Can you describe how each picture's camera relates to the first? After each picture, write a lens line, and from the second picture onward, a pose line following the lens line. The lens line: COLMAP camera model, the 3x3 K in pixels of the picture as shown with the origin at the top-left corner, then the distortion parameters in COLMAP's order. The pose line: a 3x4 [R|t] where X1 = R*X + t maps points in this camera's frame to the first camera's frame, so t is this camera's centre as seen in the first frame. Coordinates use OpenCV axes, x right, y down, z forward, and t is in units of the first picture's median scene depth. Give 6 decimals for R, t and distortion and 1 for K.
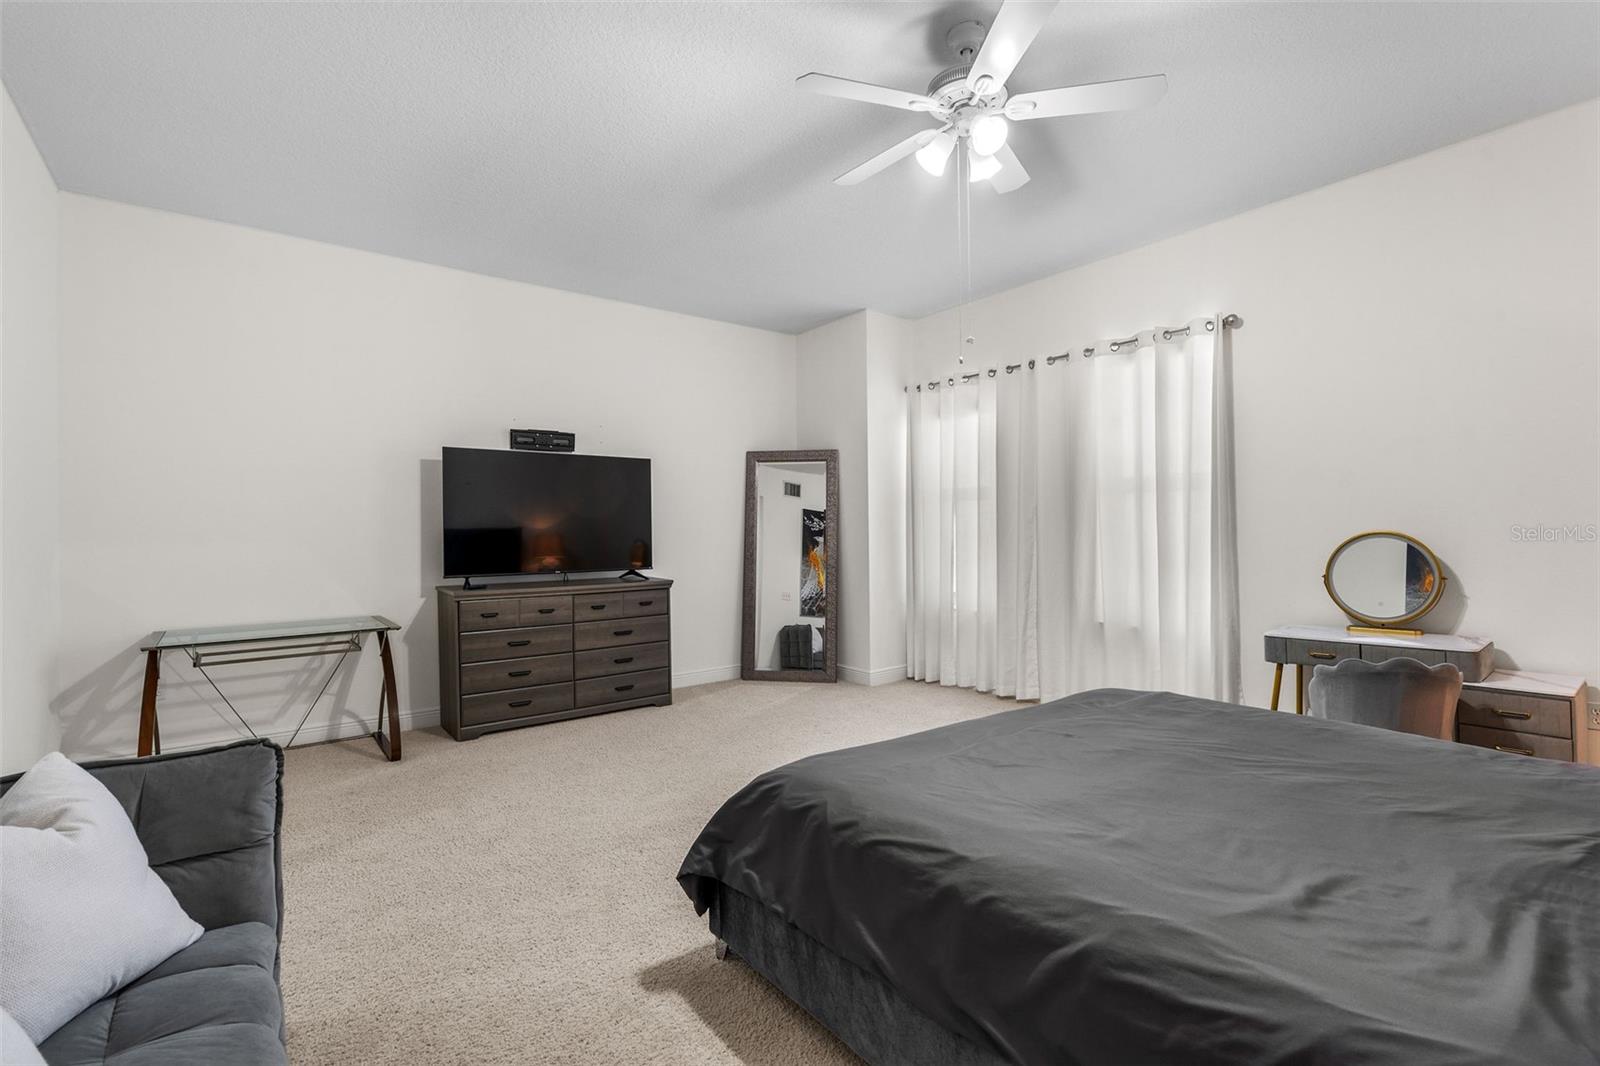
lens RADIAL K [[730.4, 0, 798.1], [0, 730.4, 524.6], [0, 0, 1]] dist [-0.003961, 0.000652]
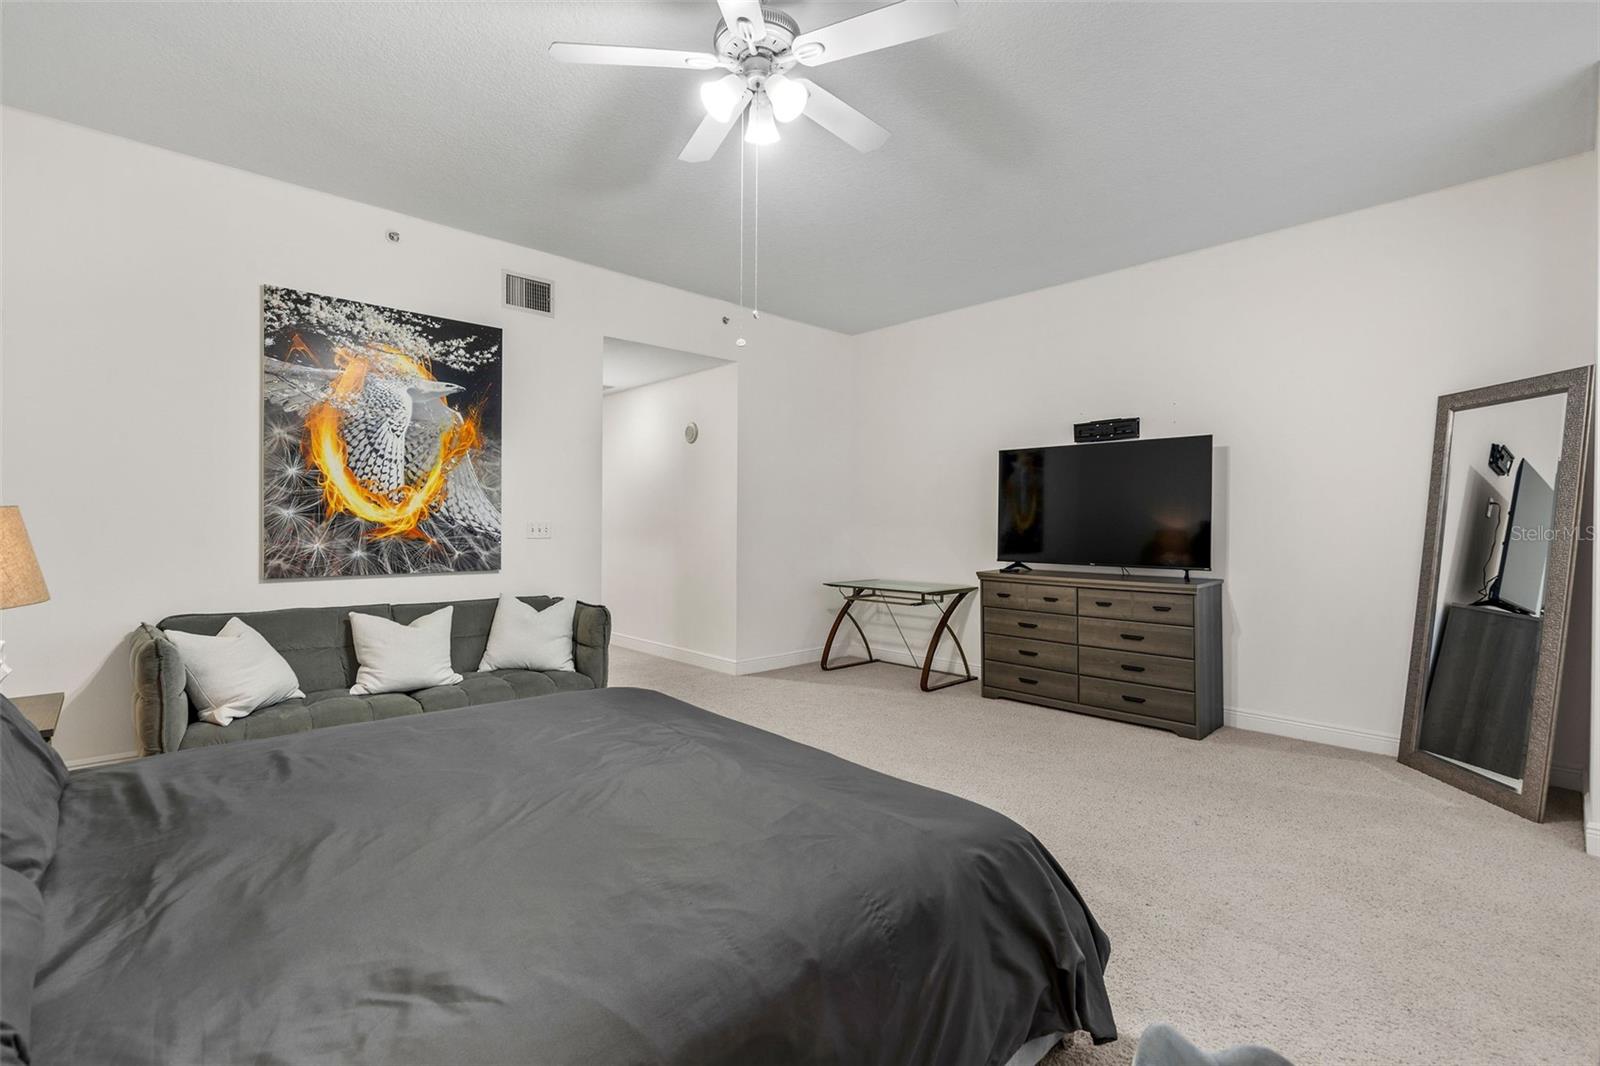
lens RADIAL K [[730.4, 0, 795.4], [0, 730.4, 532.5], [0, 0, 1]] dist [-0.003961, 0.000652]
pose [[0.084422, 0.022023, -0.996187, 0.640733], [0.000507, 0.999755, 0.022144, 0.000348], [0.996430, -0.002374, 0.084390, 0.540880]]
